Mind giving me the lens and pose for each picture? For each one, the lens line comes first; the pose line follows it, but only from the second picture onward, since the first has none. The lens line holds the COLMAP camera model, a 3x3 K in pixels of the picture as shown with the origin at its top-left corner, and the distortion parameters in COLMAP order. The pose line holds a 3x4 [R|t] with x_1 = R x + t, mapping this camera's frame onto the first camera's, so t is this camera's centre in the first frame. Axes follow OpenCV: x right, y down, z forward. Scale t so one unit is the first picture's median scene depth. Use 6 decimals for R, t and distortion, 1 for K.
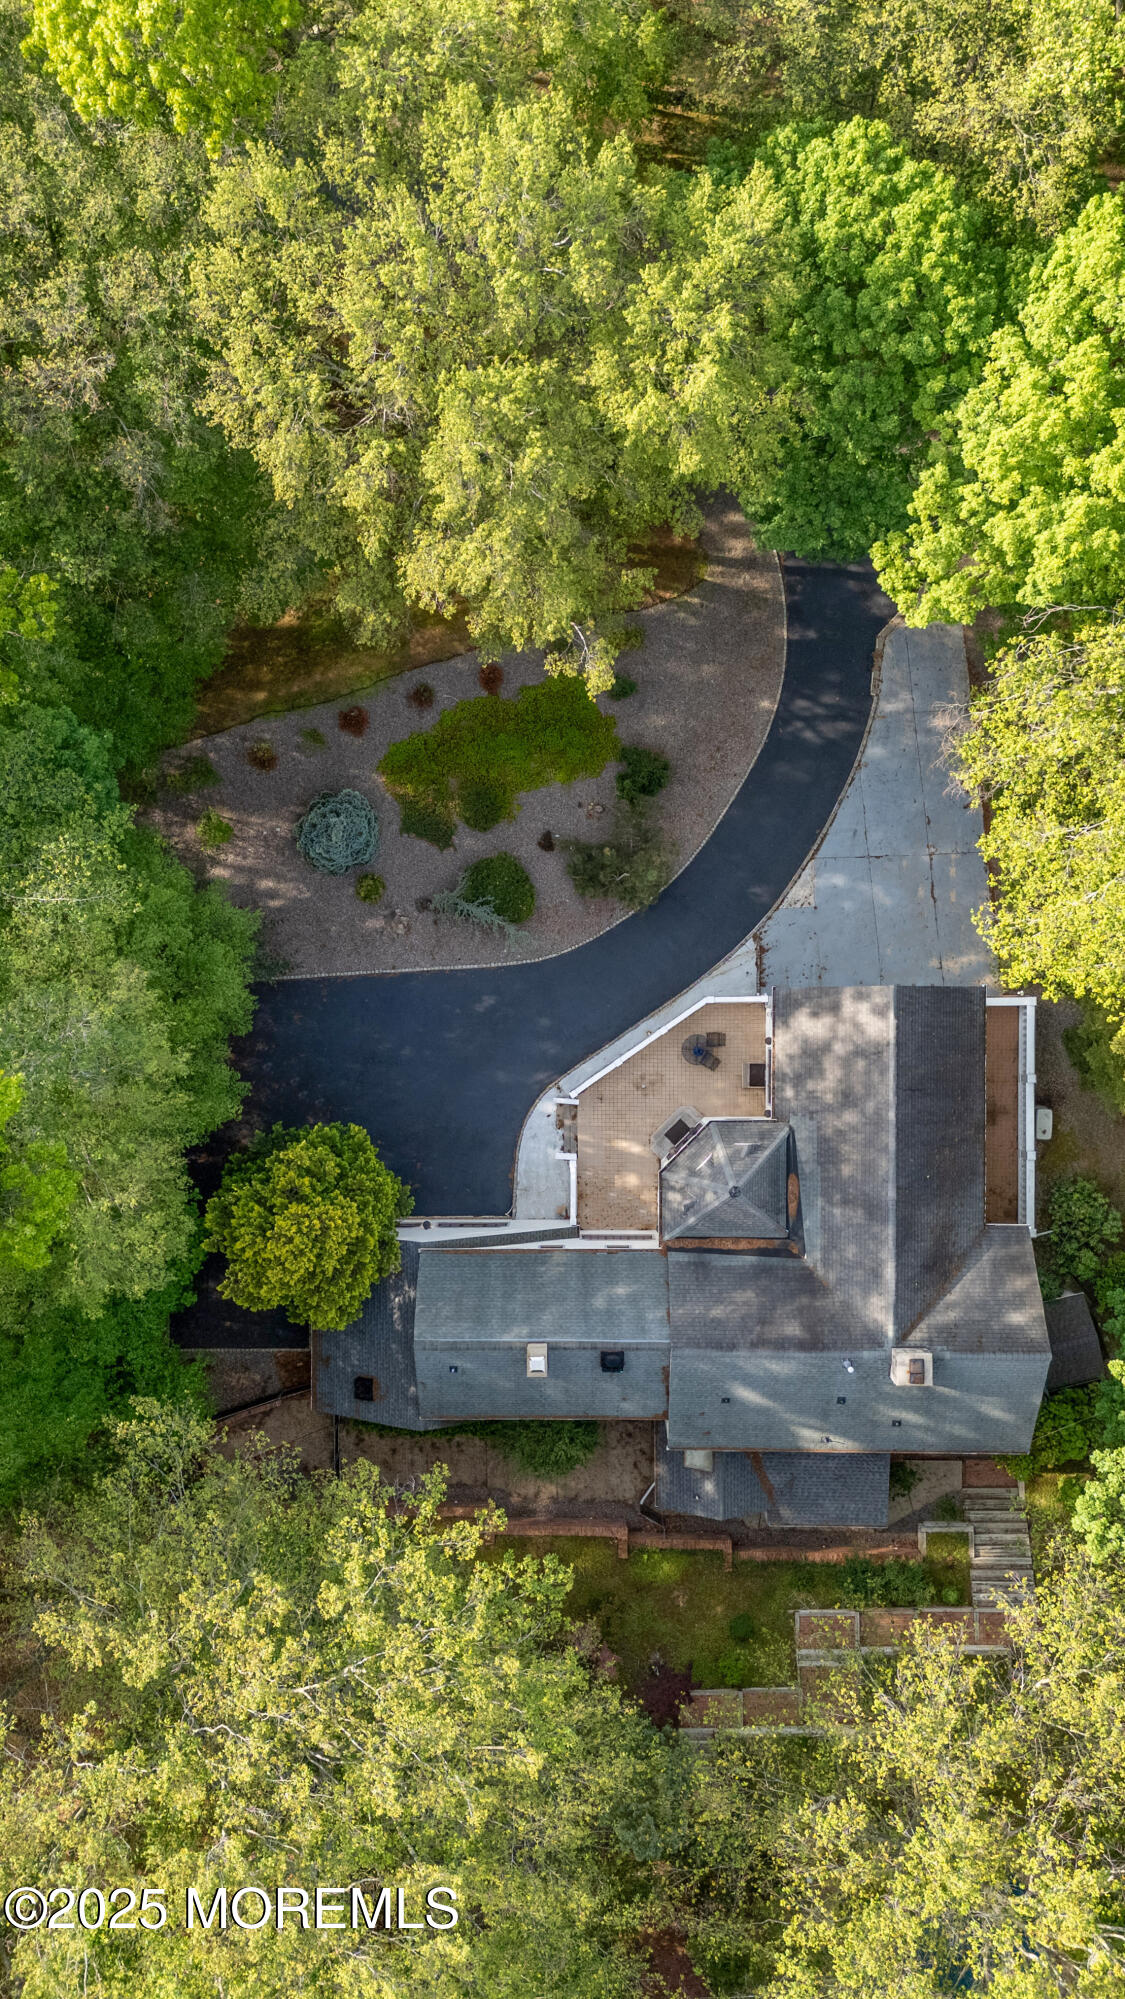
lens RADIAL K [[1417.3, 0, 550.7], [0, 1417.3, 1007.8], [0, 0, 1]] dist [0.022654, -0.010238]
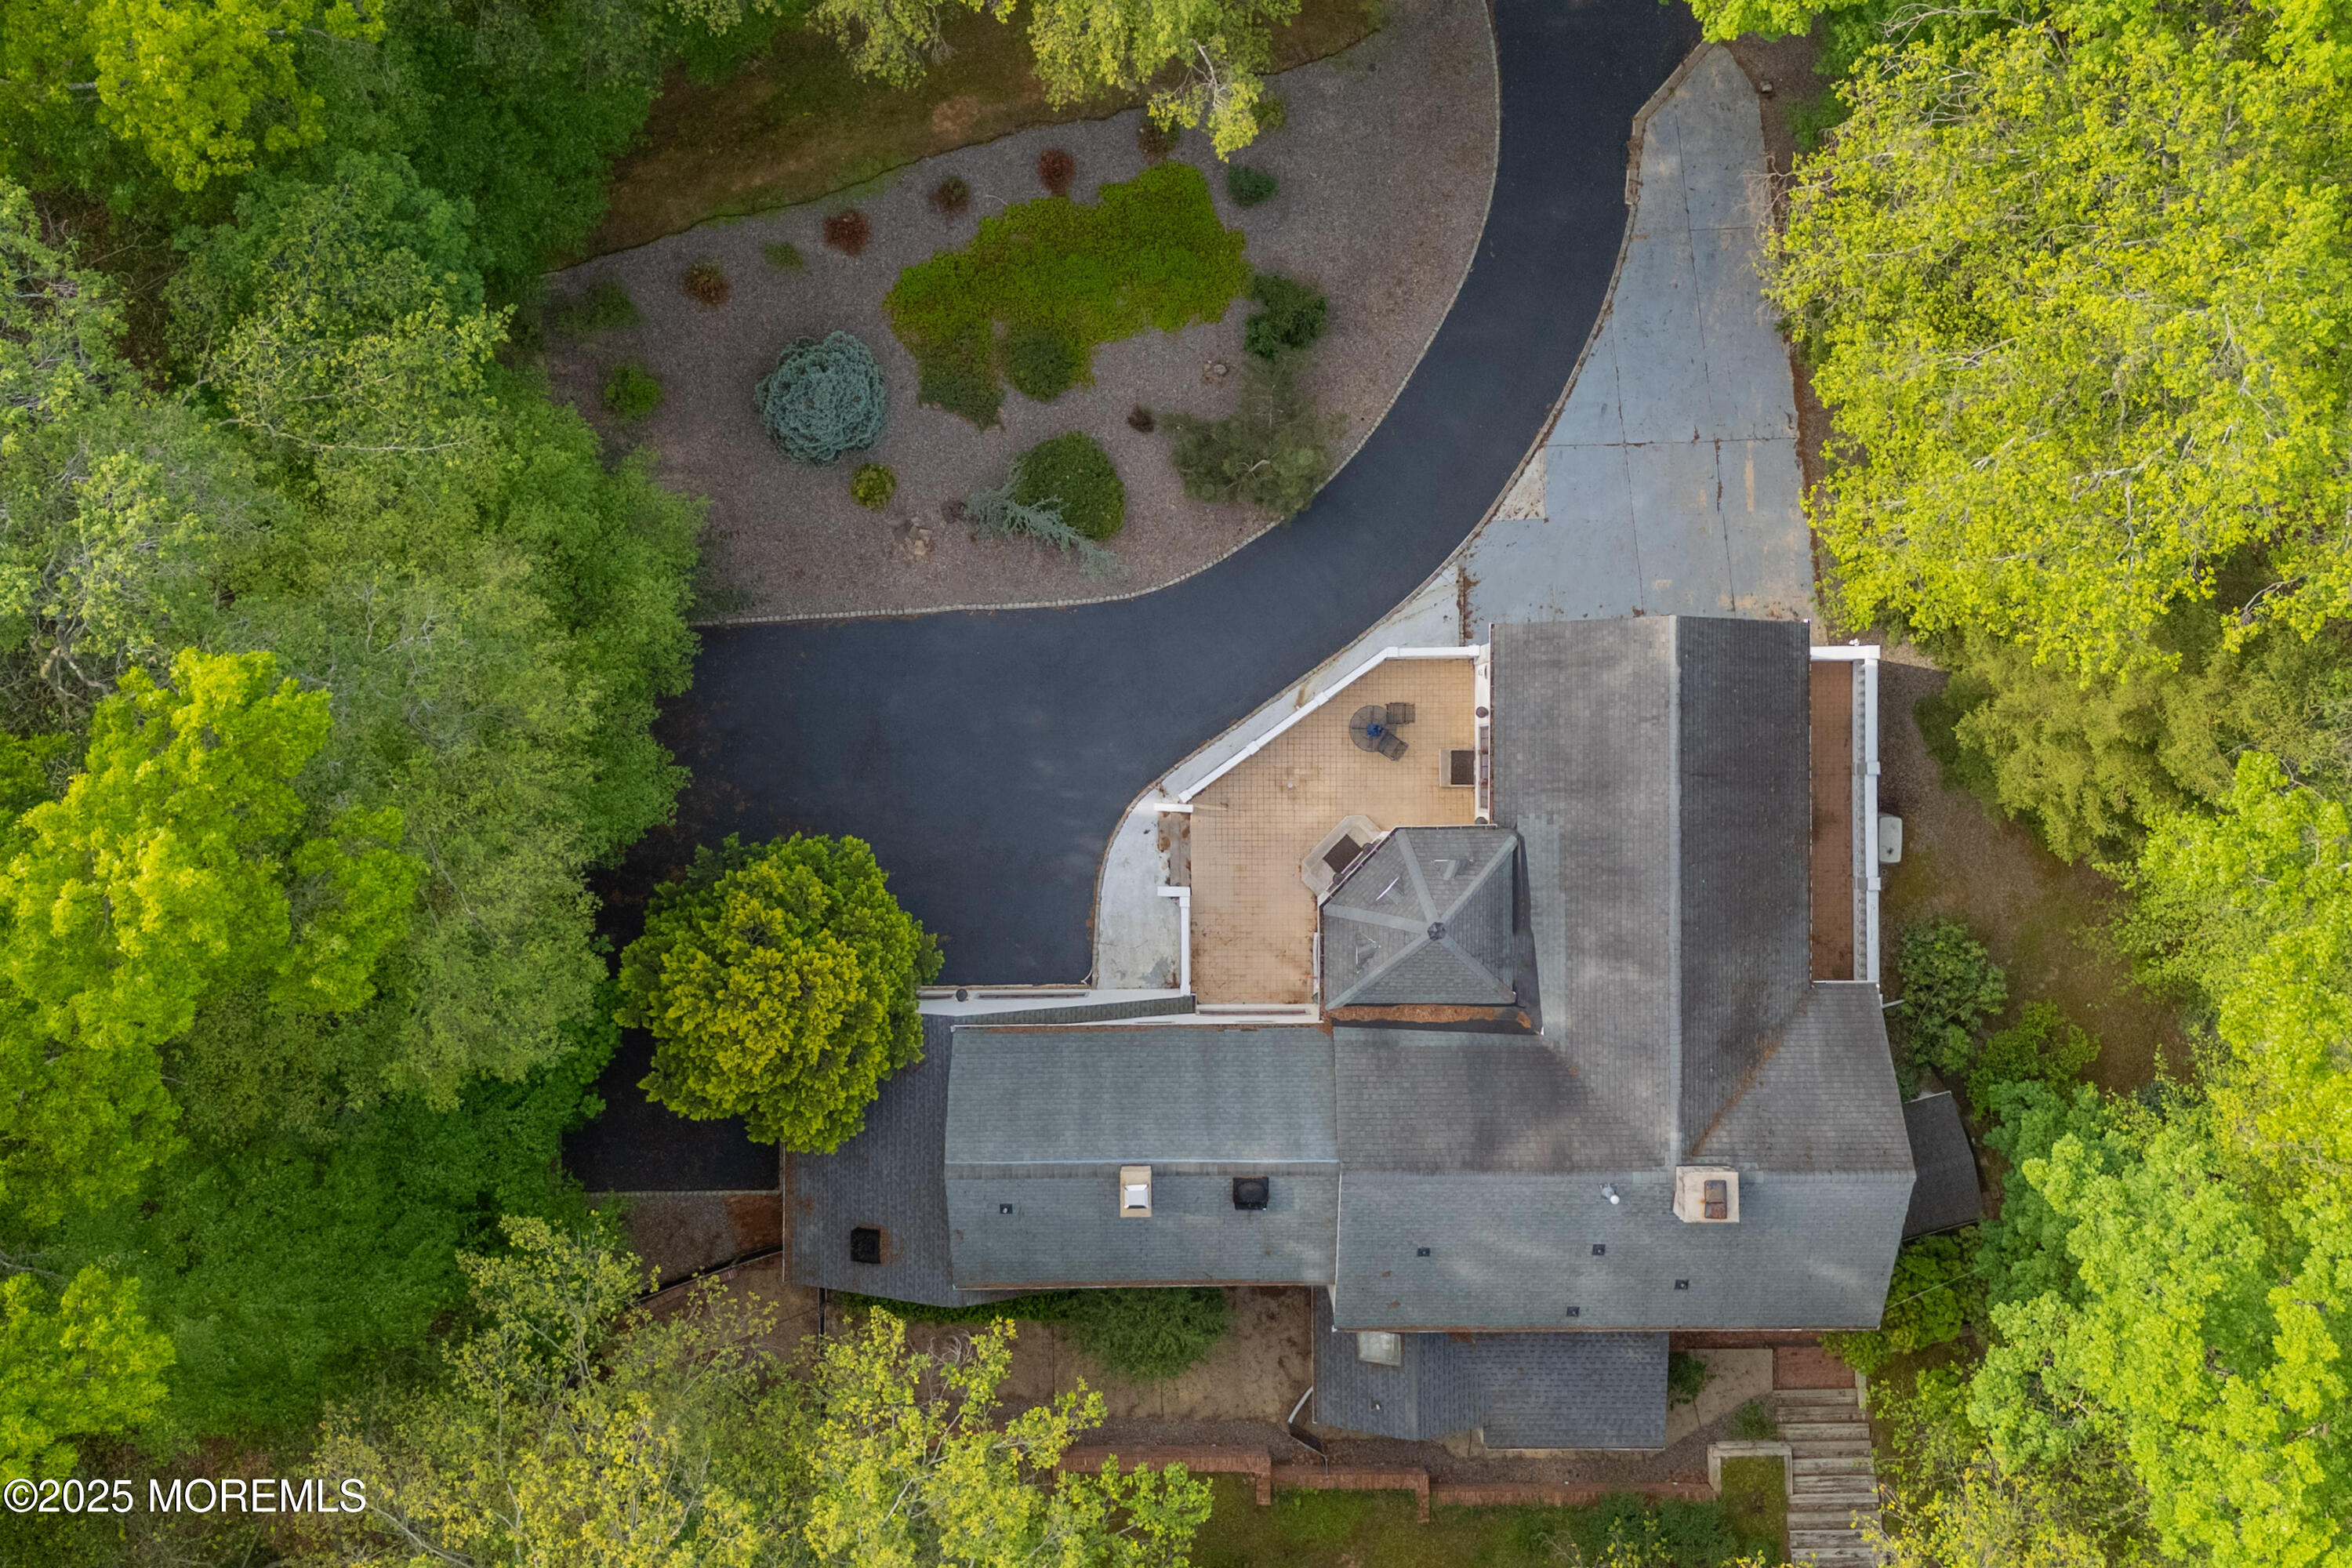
lens RADIAL K [[2003.8, 0, 1185.7], [0, 2003.8, 774.2], [0, 0, 1]] dist [0.027294, -0.025956]
pose [[0.999064, -0.002353, 0.043187, -0.025497], [0.003121, 0.999838, -0.017733, 0.072375], [-0.043138, 0.017852, 0.998910, 0.077540]]
